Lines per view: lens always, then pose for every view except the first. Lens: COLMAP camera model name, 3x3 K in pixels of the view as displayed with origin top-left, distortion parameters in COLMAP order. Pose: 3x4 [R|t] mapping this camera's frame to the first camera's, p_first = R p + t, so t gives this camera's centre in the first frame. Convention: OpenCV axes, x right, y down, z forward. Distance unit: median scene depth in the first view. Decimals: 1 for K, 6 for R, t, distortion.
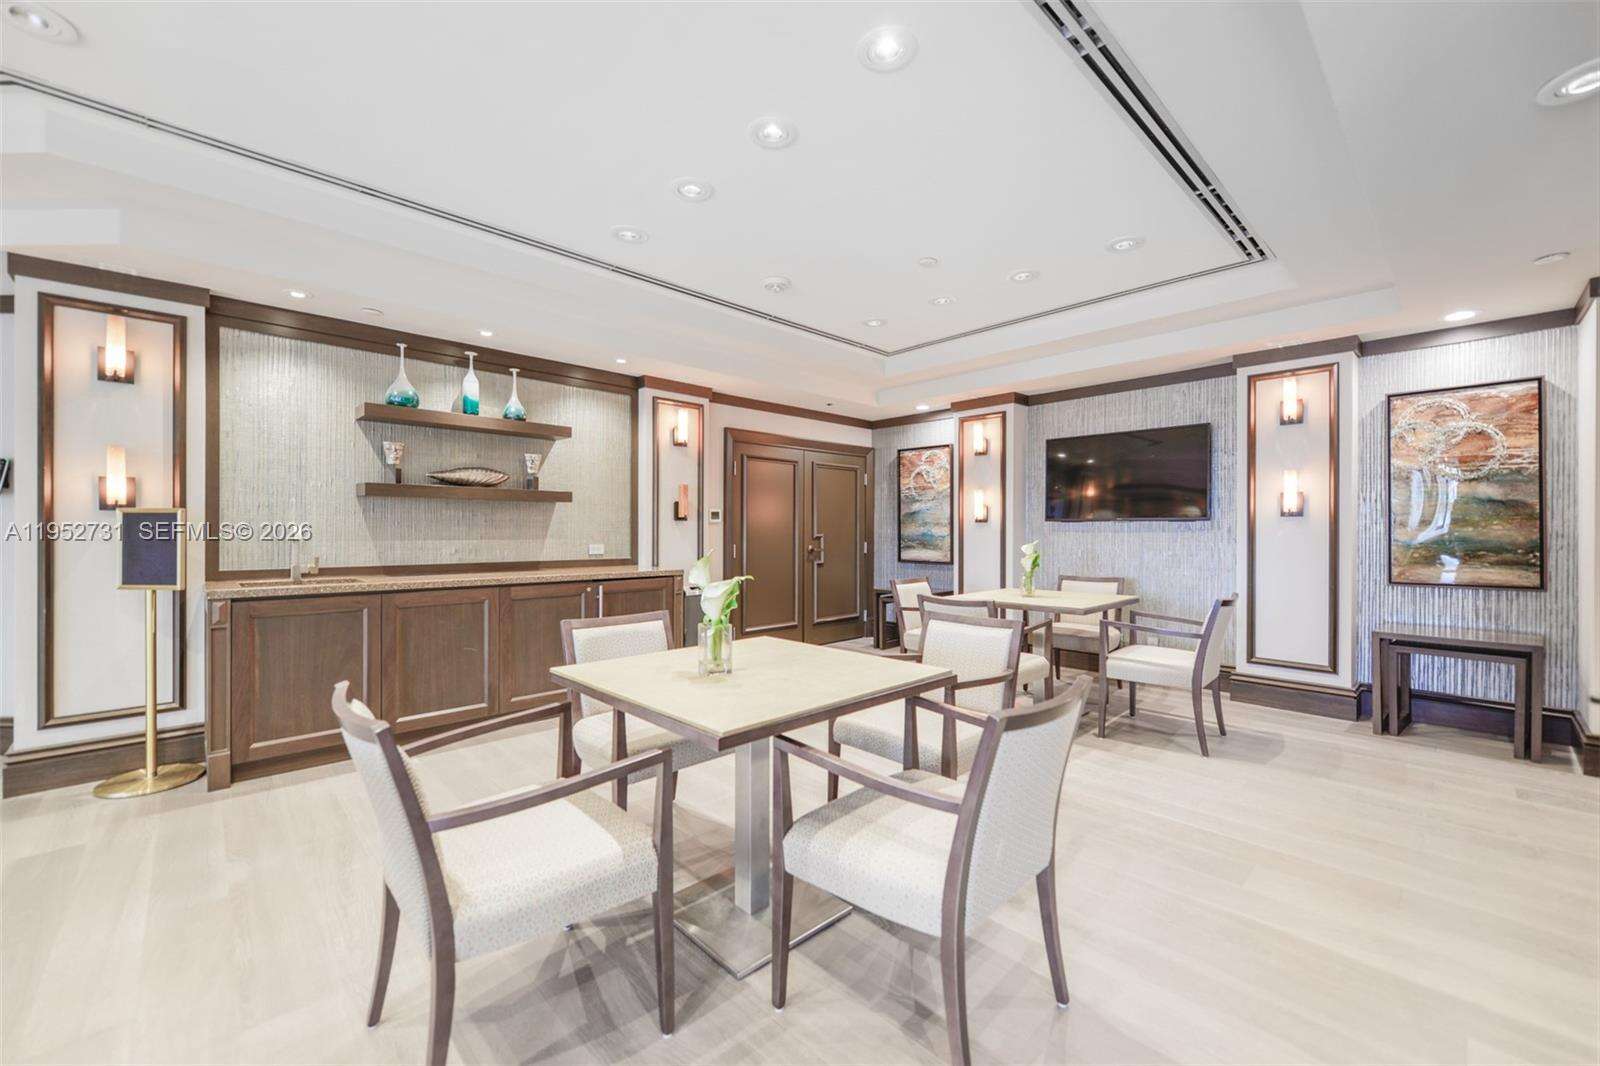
lens RADIAL K [[628.3, 0, 800.0], [0, 628.3, 533.0], [0, 0, 1]] dist [0.007682, 0.000052]
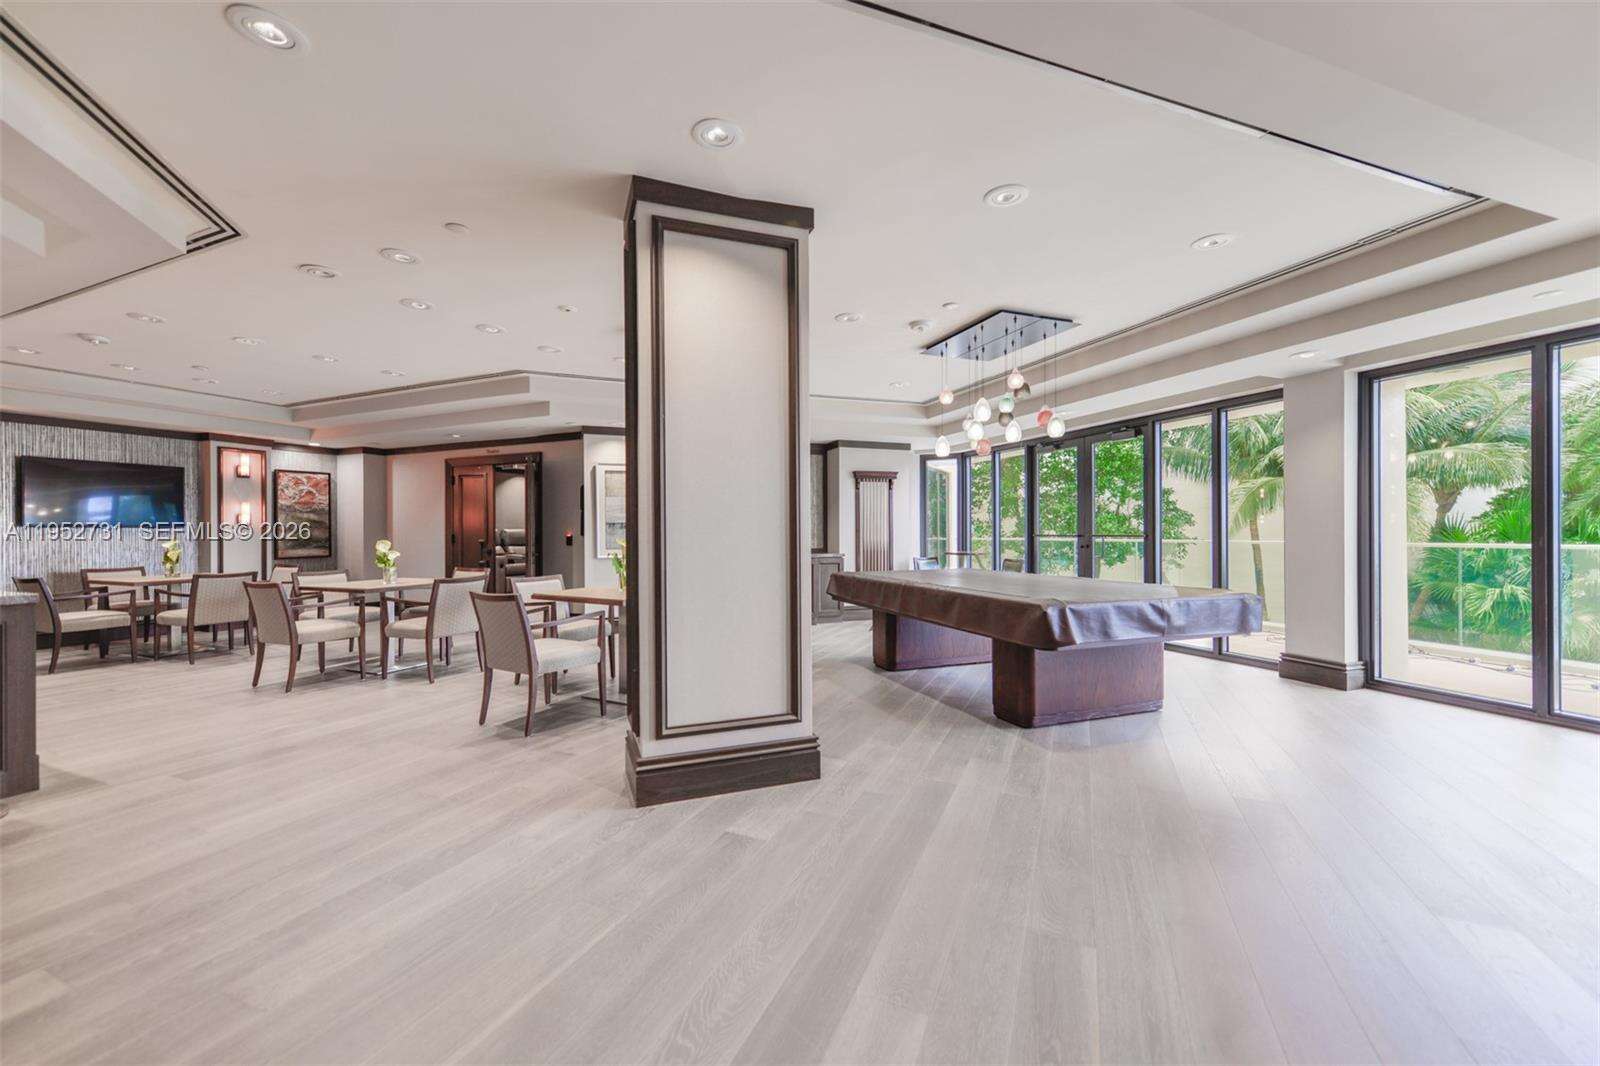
lens RADIAL K [[628.3, 0, 800.0], [0, 628.3, 533.0], [0, 0, 1]] dist [0.007682, 0.000052]
pose [[-0.393089, 0.000043, 0.919501, -1.809457], [0.007951, 0.999963, 0.003352, 0.001511], [-0.919466, 0.008628, -0.393075, 0.240236]]
